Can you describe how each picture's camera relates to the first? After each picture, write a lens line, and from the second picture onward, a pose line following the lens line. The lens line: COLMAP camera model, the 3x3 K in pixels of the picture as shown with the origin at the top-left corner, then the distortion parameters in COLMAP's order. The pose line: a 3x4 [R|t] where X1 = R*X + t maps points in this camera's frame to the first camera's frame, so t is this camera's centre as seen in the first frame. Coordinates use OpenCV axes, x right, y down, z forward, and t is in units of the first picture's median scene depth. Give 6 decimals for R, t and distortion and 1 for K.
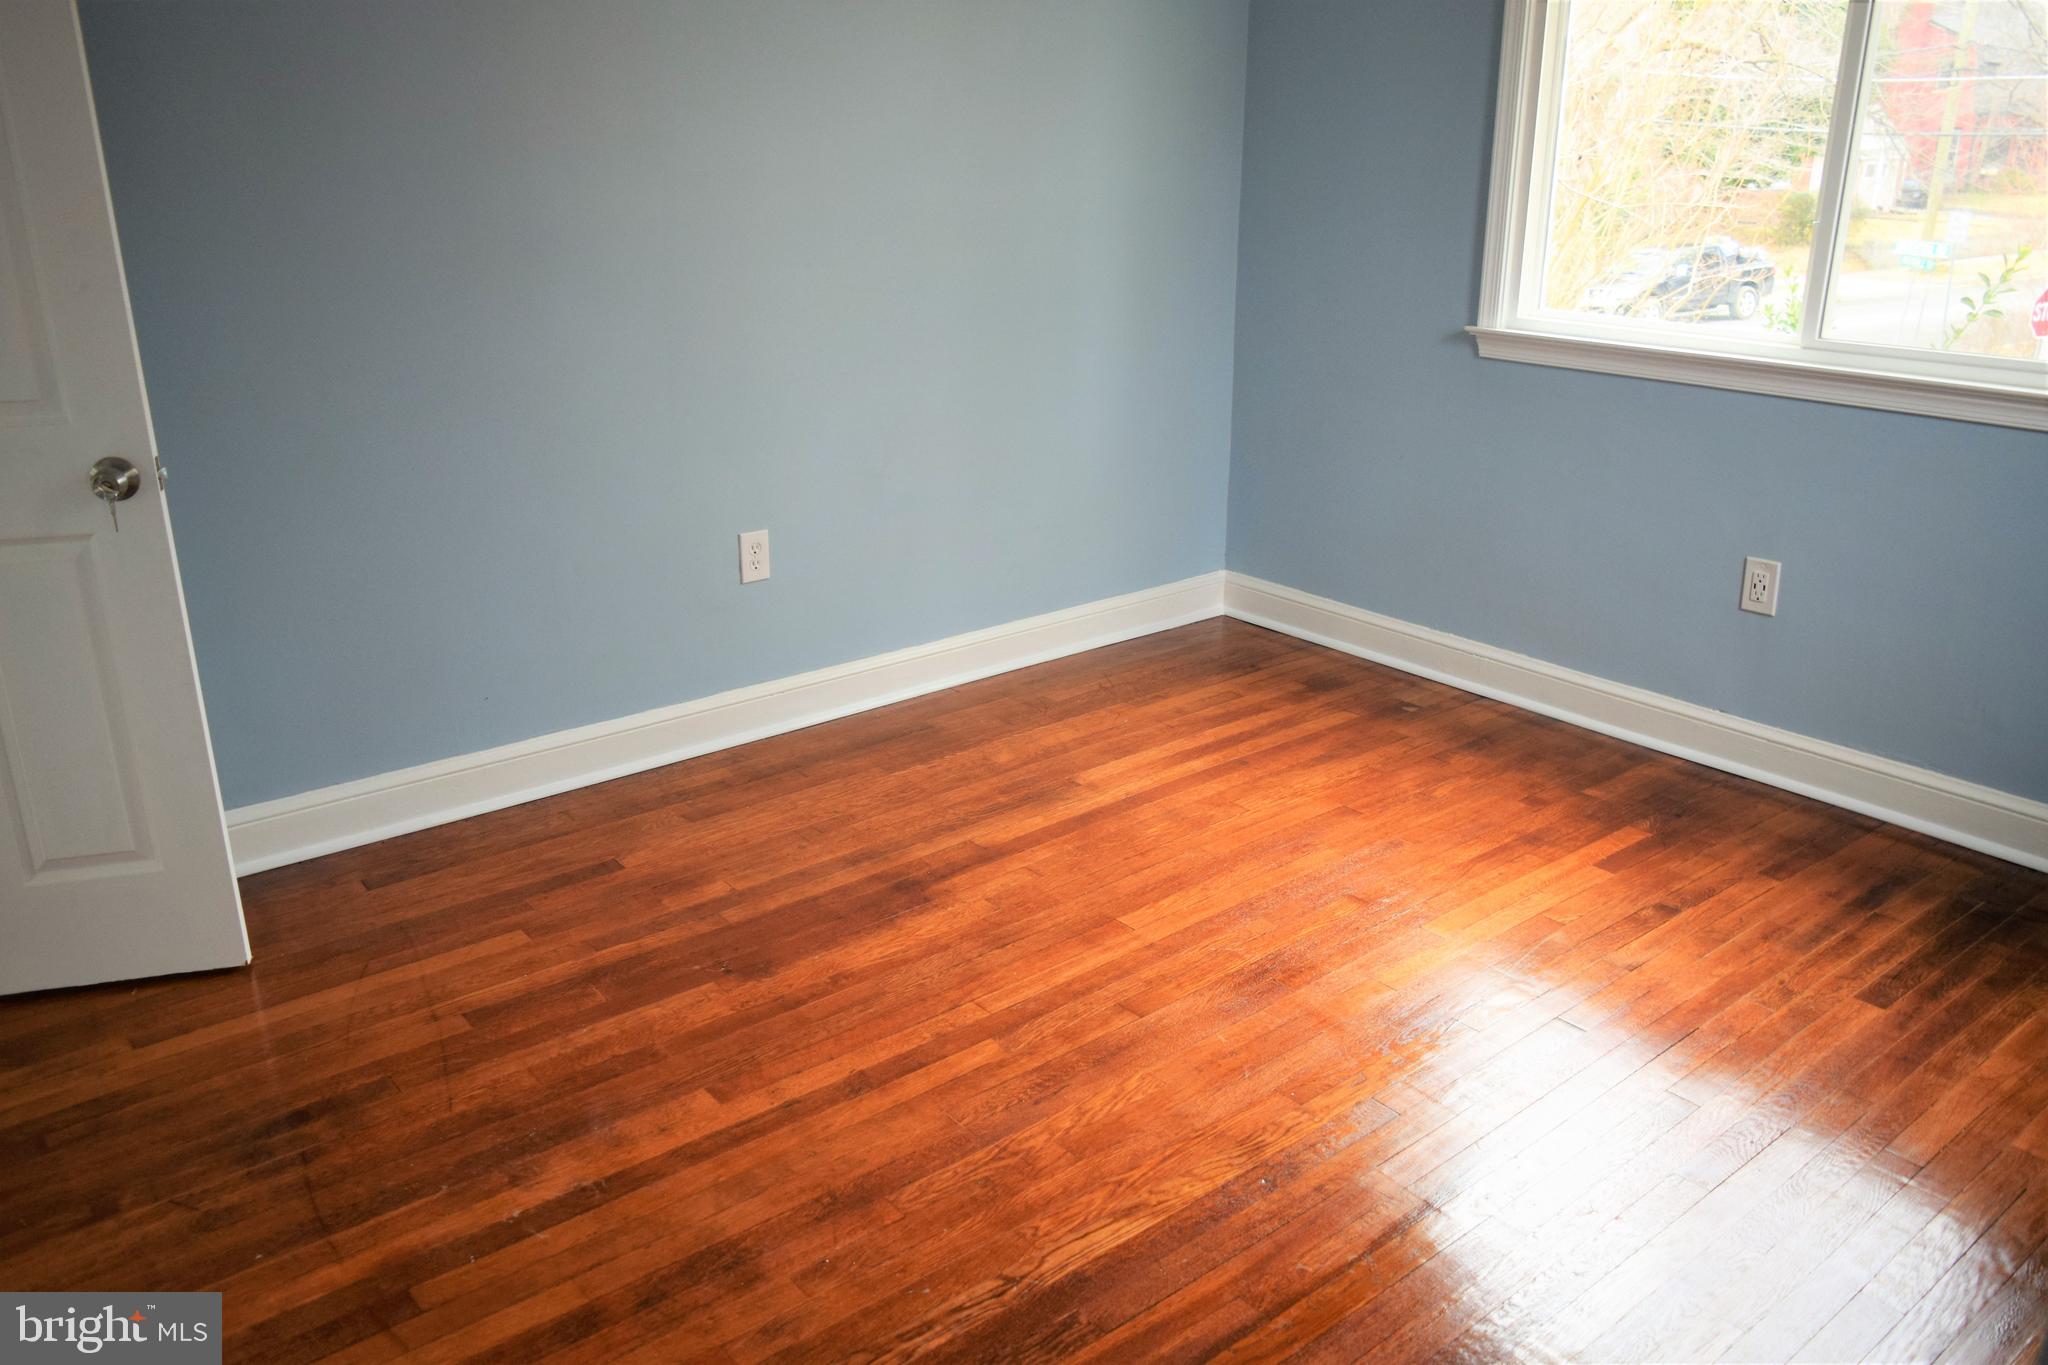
lens RADIAL K [[1592.8, 0, 1020.0], [0, 1592.8, 686.9], [0, 0, 1]] dist [-0.022326, 0.003484]
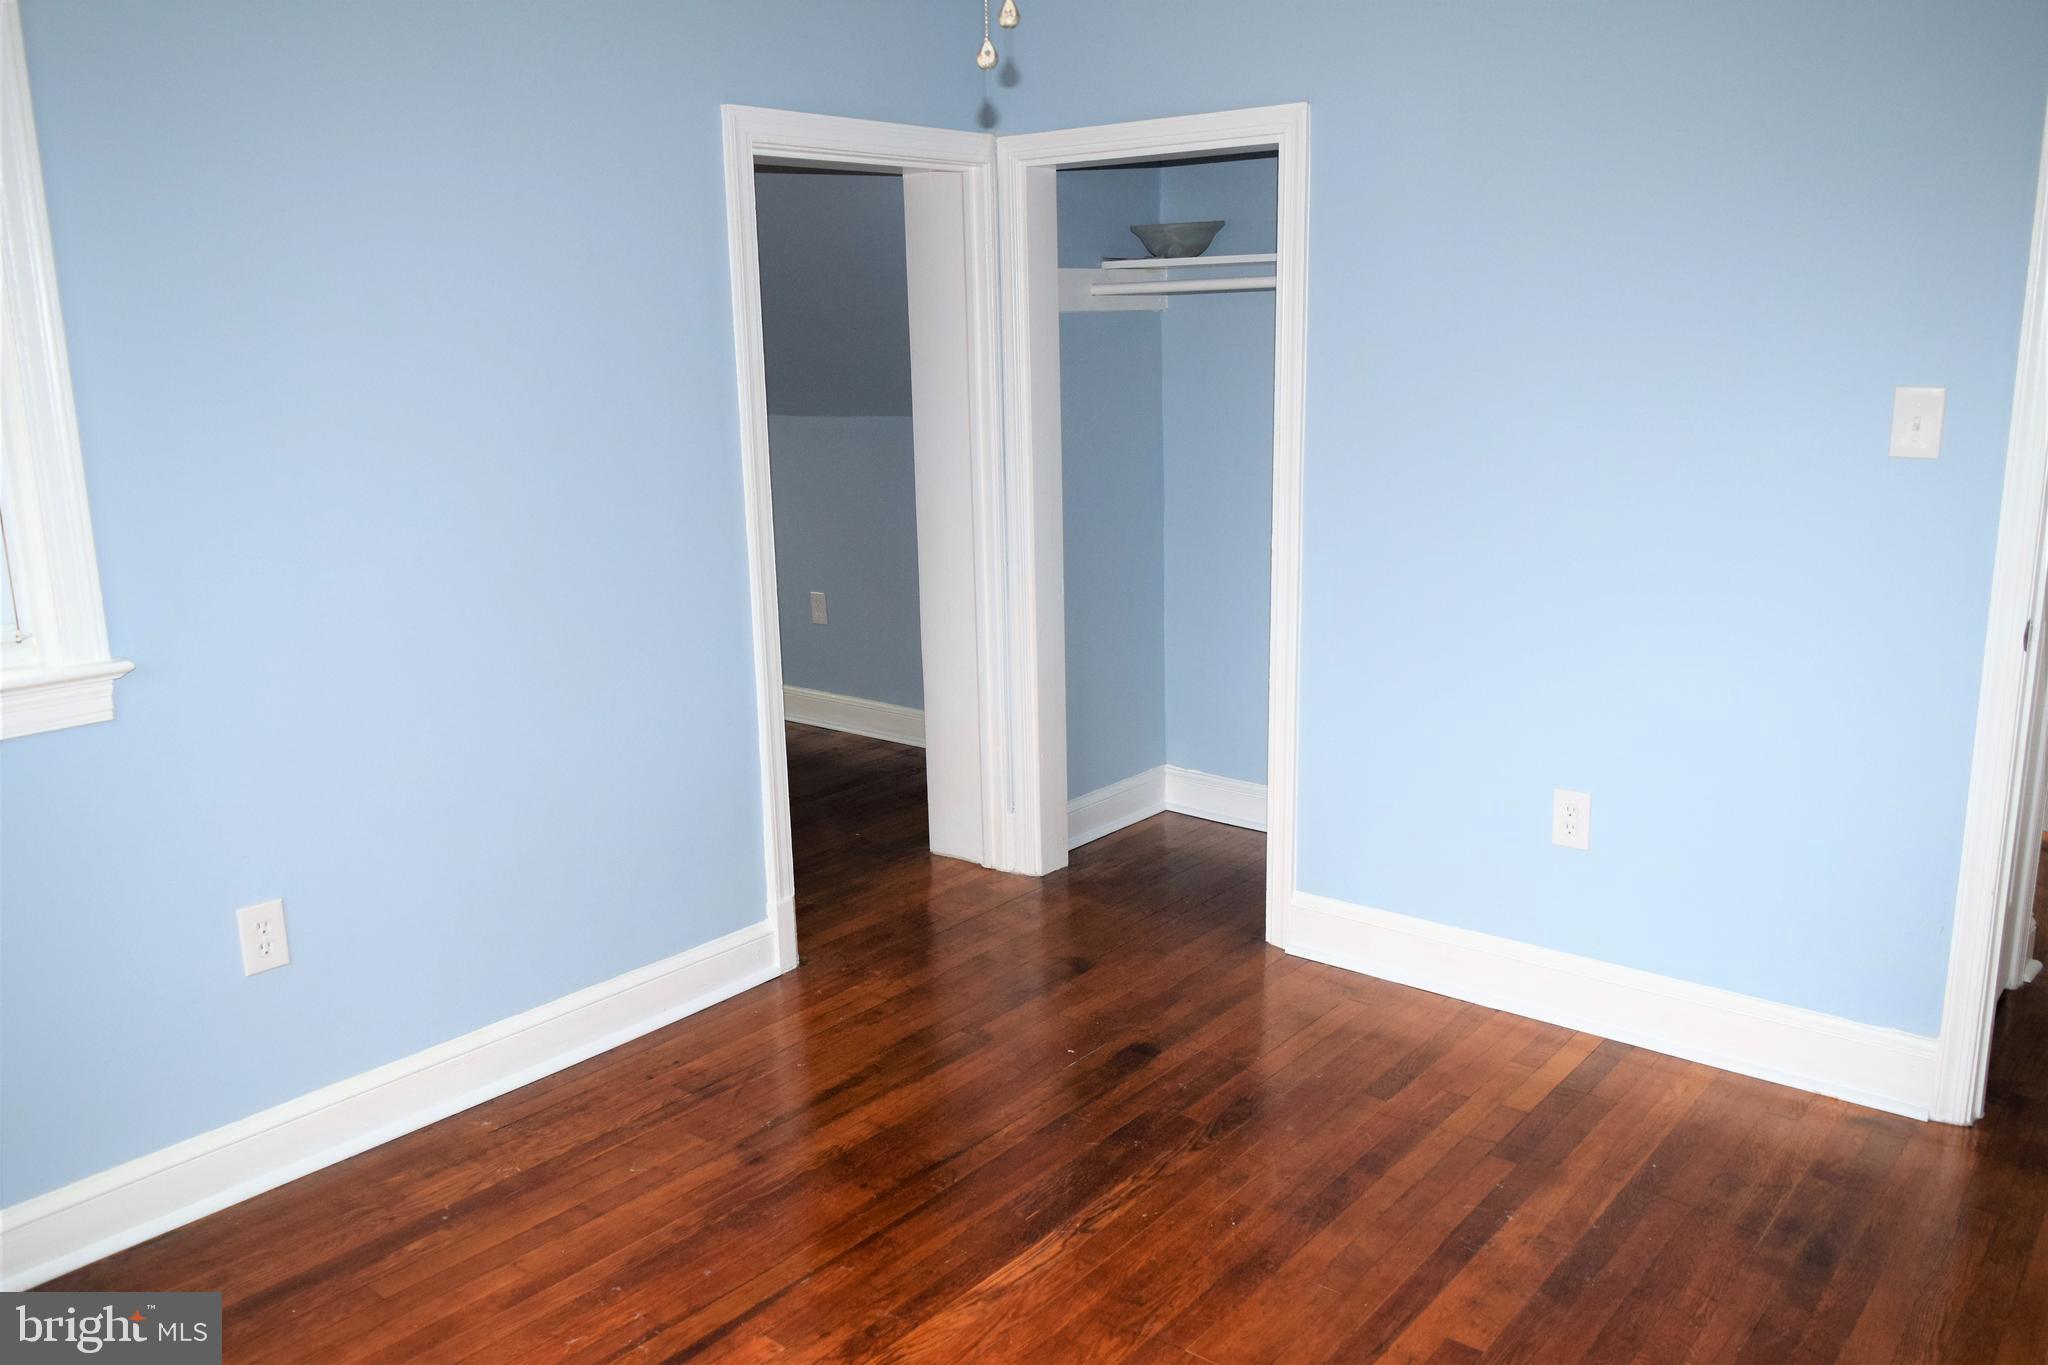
lens RADIAL K [[1592.8, 0, 1027.2], [0, 1592.8, 689.0], [0, 0, 1]] dist [-0.022326, 0.003484]
pose [[-0.979429, 0.070320, -0.189138, 0.177729], [-0.039659, 0.851951, 0.522118, -0.466672], [0.197851, 0.518879, -0.831637, 1.317420]]
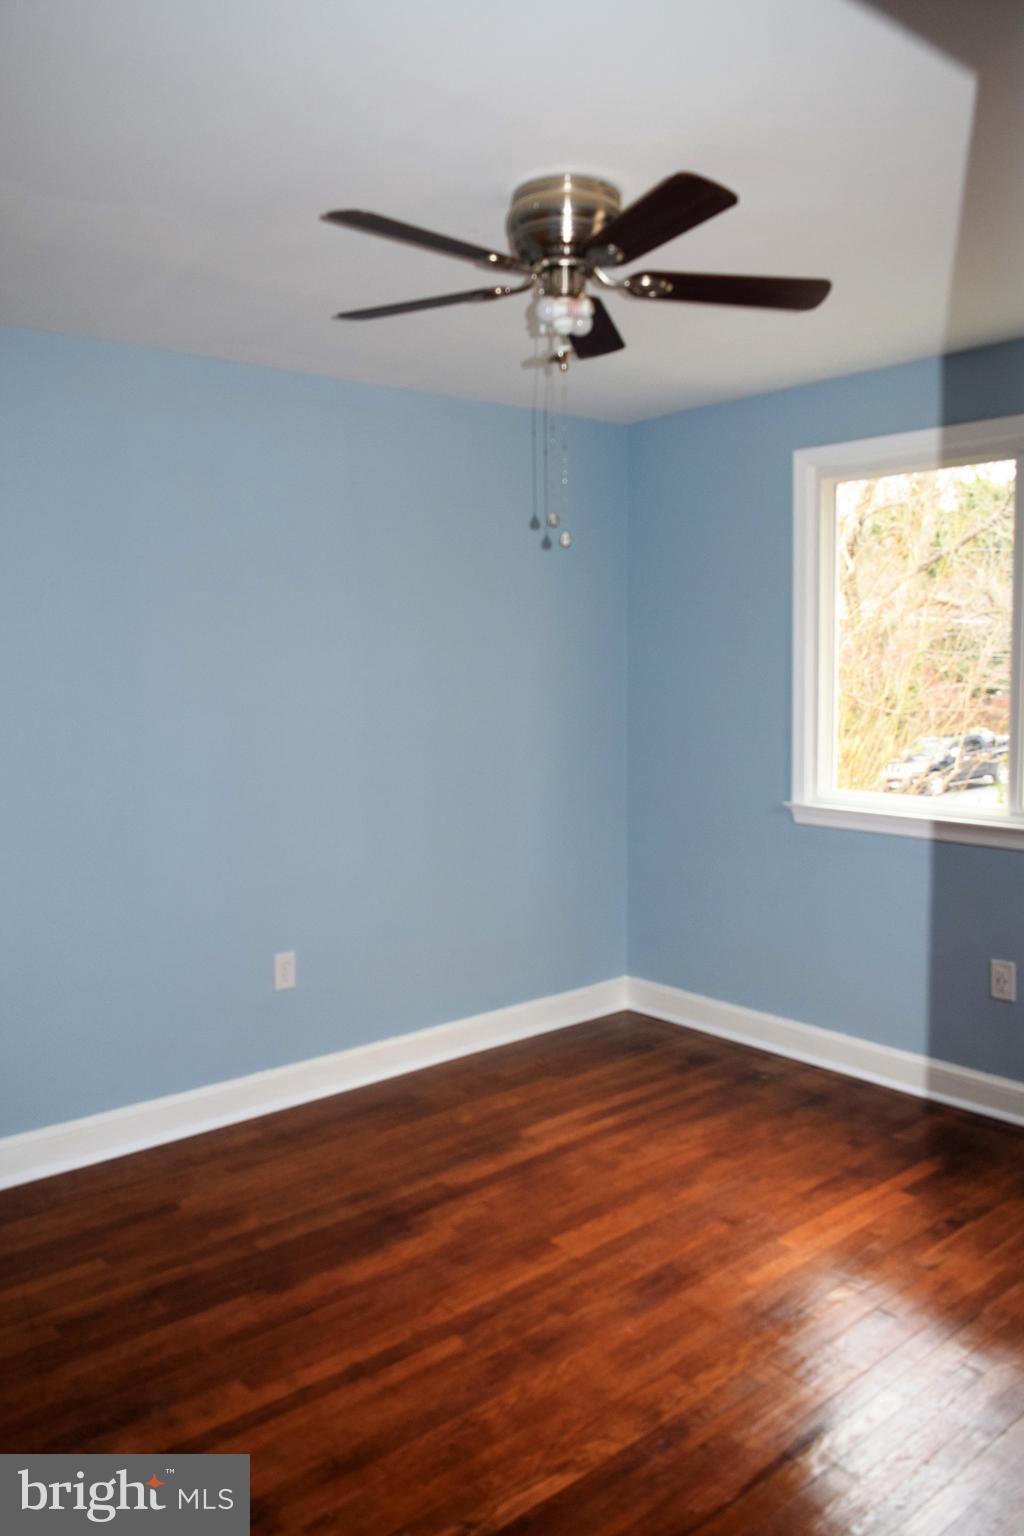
lens RADIAL K [[1194.6, 0, 512.4], [0, 1194.6, 774.1], [0, 0, 1]] dist [-0.022326, 0.003484]
pose [[0.999548, -0.011000, 0.027968, 0.005869], [0.017388, 0.970698, -0.239671, 0.004777], [-0.024512, 0.240049, 0.970451, -0.072052]]
